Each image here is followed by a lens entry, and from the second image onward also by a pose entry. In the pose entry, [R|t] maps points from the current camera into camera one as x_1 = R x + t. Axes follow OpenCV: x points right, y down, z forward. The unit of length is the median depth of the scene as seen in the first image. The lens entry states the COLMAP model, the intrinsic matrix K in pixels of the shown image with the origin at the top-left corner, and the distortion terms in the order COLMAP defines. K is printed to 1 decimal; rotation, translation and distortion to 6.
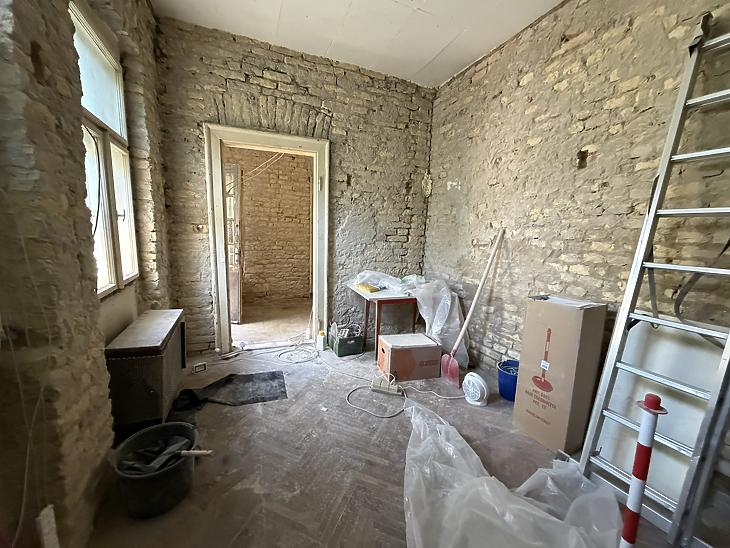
lens RADIAL K [[291.5, 0, 364.7], [0, 291.5, 275.3], [0, 0, 1]] dist [0.003466, 0.000128]
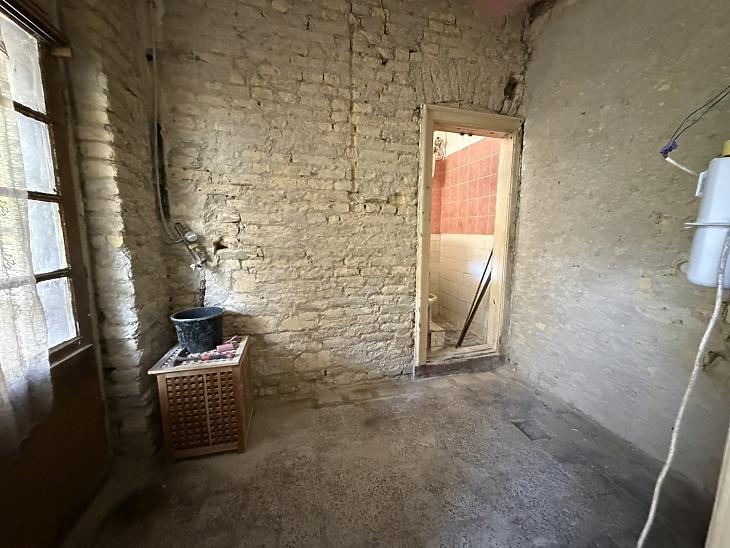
lens RADIAL K [[291.5, 0, 364.3], [0, 291.5, 274.7], [0, 0, 1]] dist [0.003466, 0.000128]
pose [[0.986987, -0.010507, -0.160457, -0.208564], [0.009337, 0.999924, -0.008046, -0.087532], [0.160529, 0.006443, 0.987010, 0.577318]]
